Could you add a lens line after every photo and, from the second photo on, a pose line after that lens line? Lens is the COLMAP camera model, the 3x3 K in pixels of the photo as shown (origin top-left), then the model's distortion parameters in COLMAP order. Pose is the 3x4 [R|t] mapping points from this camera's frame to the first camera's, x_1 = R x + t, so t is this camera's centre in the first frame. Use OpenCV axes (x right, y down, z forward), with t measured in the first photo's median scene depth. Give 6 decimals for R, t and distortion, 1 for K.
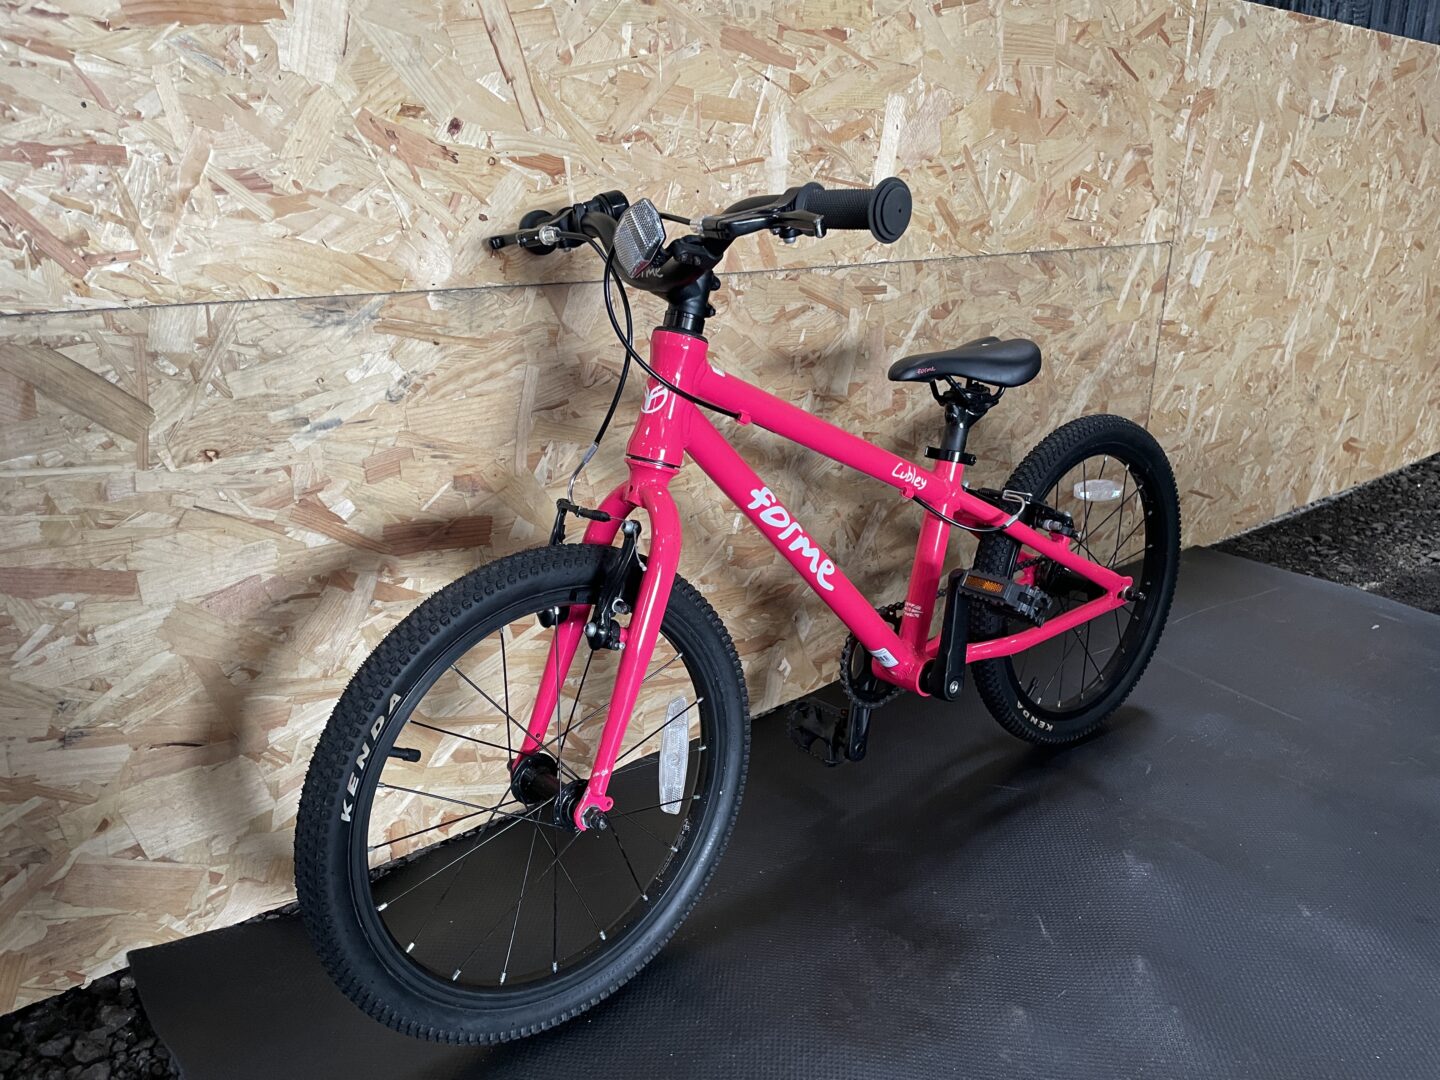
lens RADIAL K [[1094.0, 0, 735.2], [0, 1094.0, 541.5], [0, 0, 1]] dist [0.093759, -0.129818]
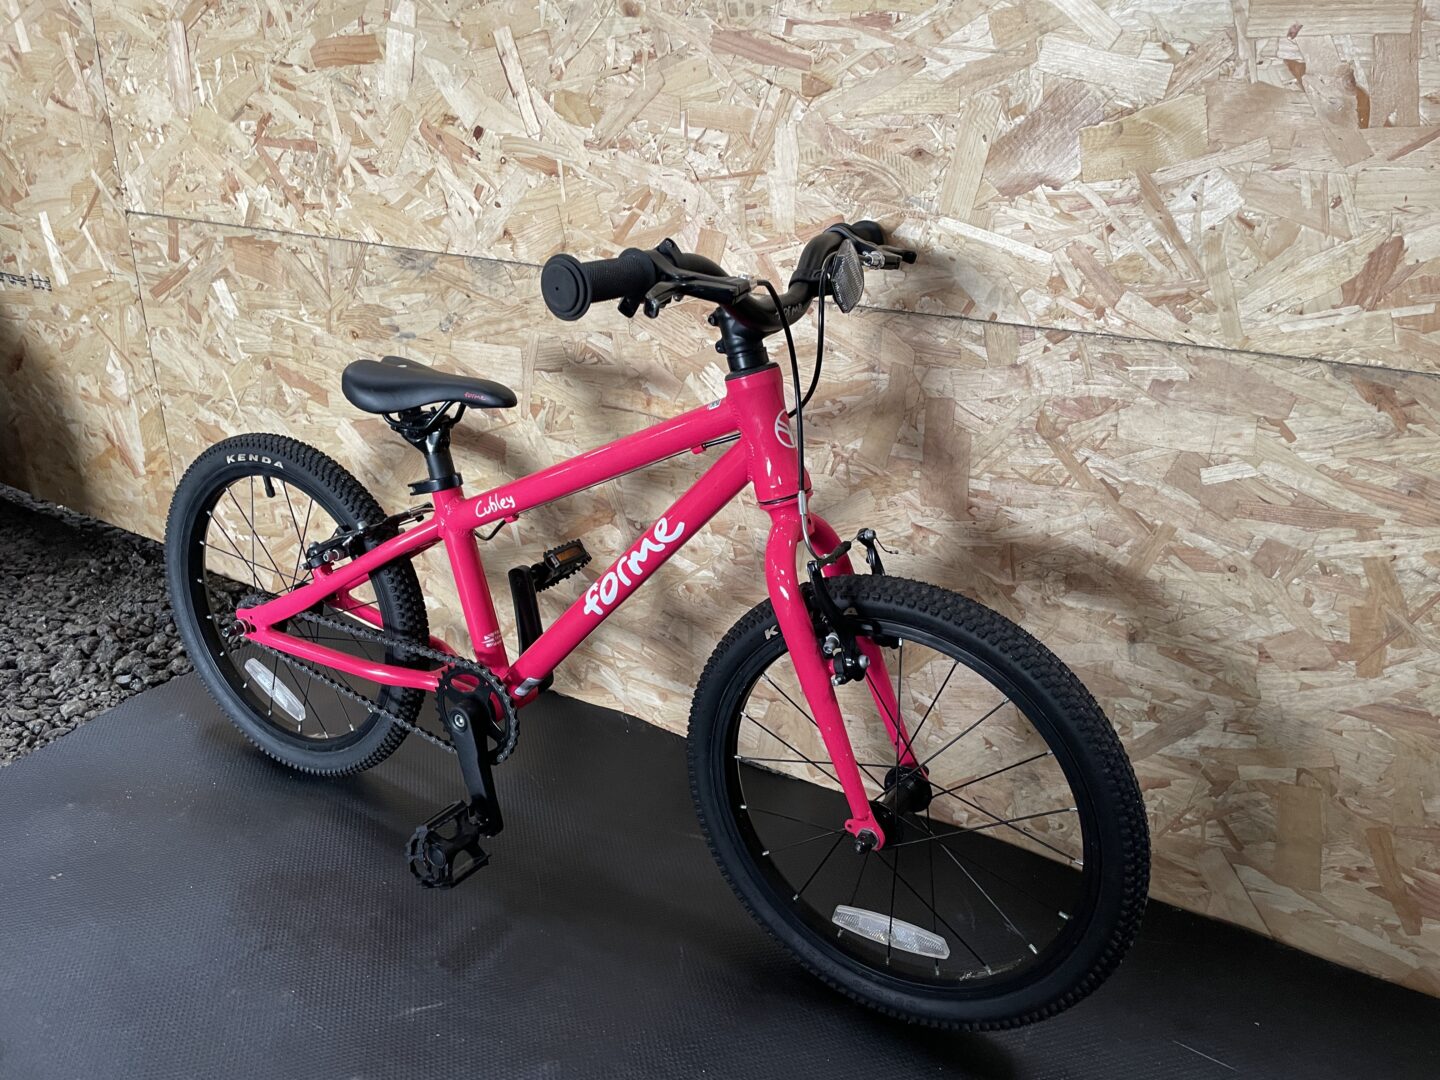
lens RADIAL K [[1094.0, 0, 721.0], [0, 1094.0, 528.1], [0, 0, 1]] dist [0.093759, -0.129818]
pose [[0.318790, 0.354857, -0.878891, 0.899549], [-0.316467, 0.913908, 0.254206, -0.297300], [0.893433, 0.197101, 0.403645, 0.662091]]
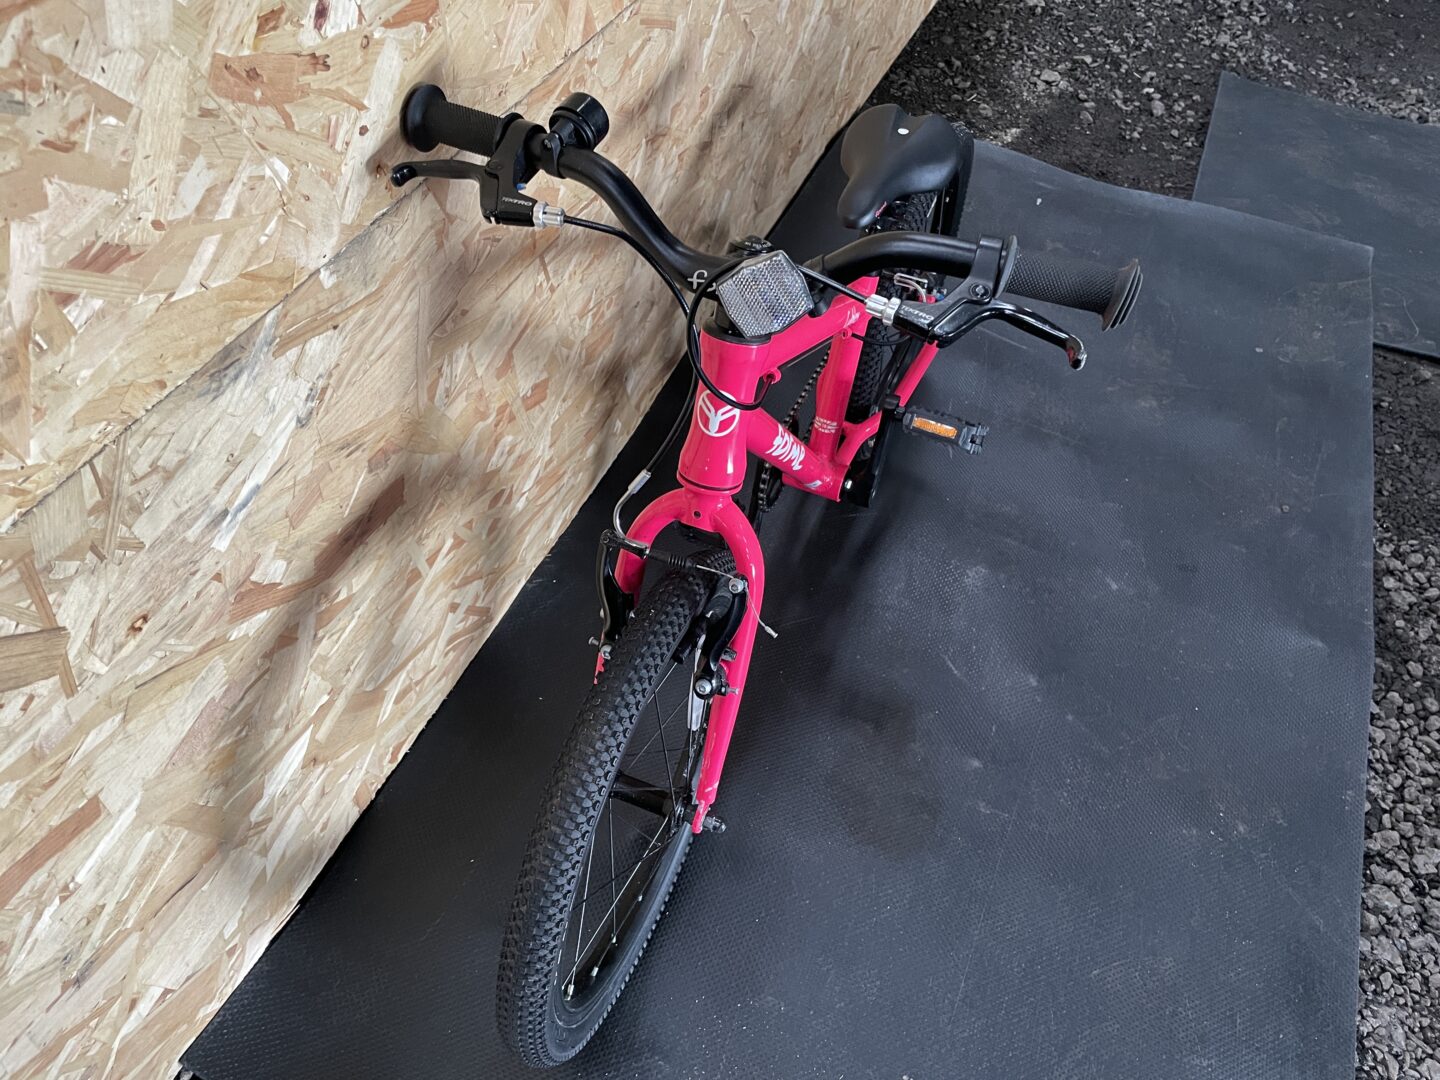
lens RADIAL K [[1094.0, 0, 743.3], [0, 1094.0, 545.0], [0, 0, 1]] dist [0.093759, -0.129818]
pose [[0.878313, -0.286376, 0.382826, -0.294000], [0.035230, 0.837338, 0.545549, -0.365512], [-0.476787, -0.465676, 0.745534, 0.241373]]
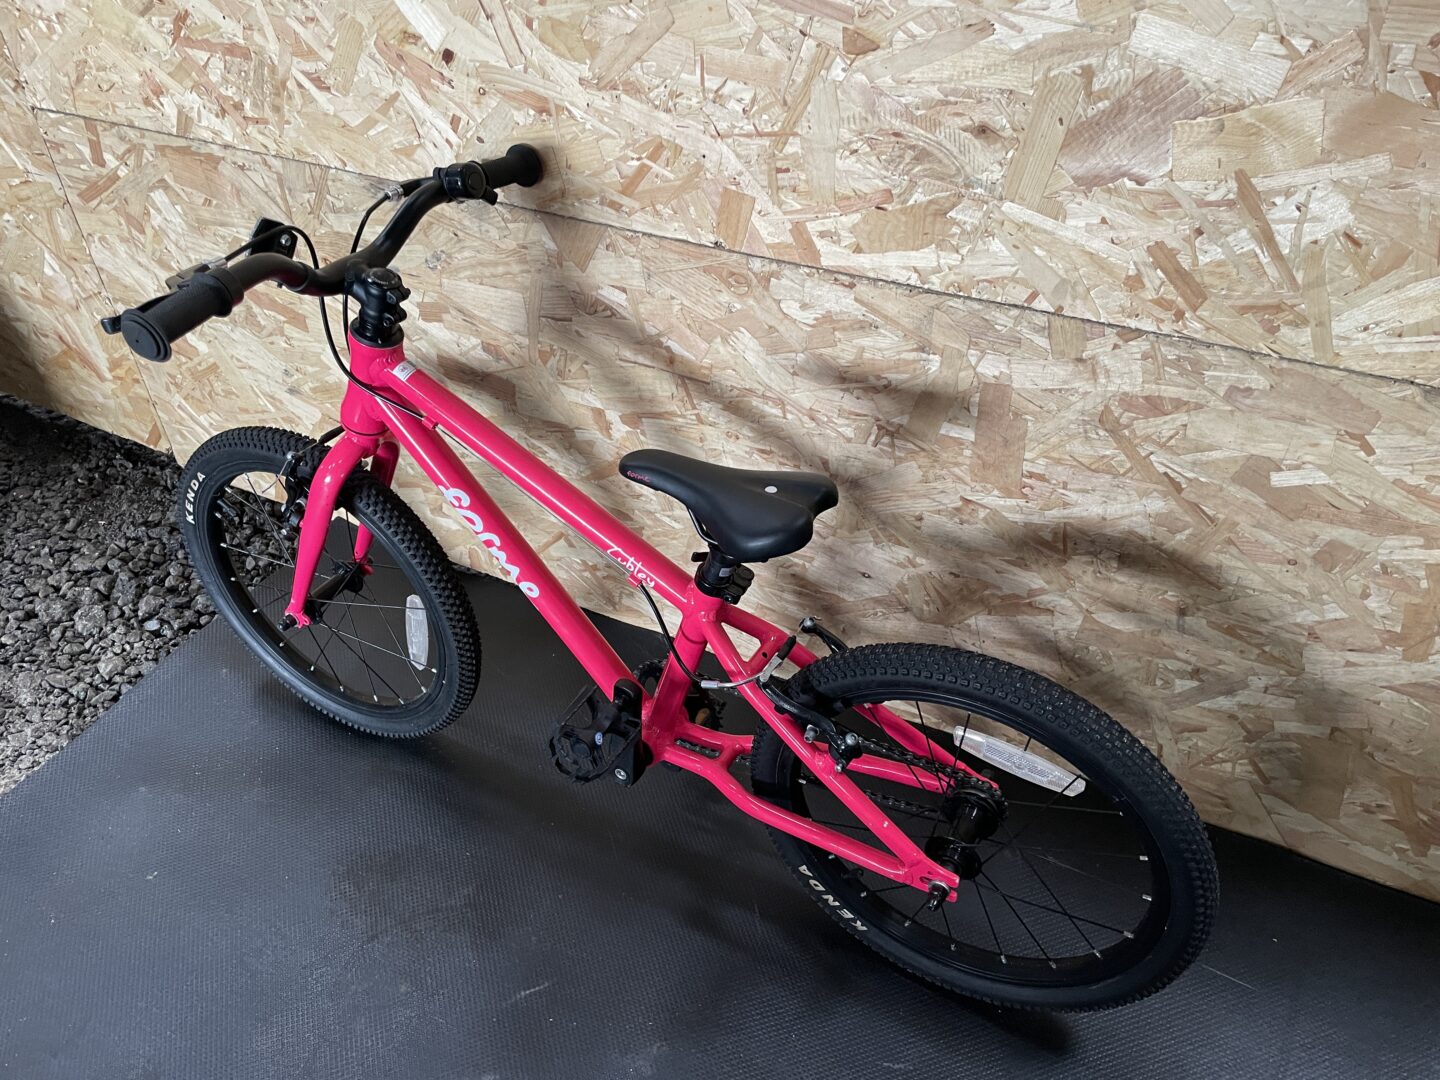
lens RADIAL K [[1094.0, 0, 725.6], [0, 1094.0, 547.4], [0, 0, 1]] dist [0.093759, -0.129818]
pose [[0.382664, 0.581250, -0.718134, 0.735463], [-0.270305, 0.813720, 0.514582, -0.495133], [0.883461, -0.002796, 0.468496, 0.584807]]
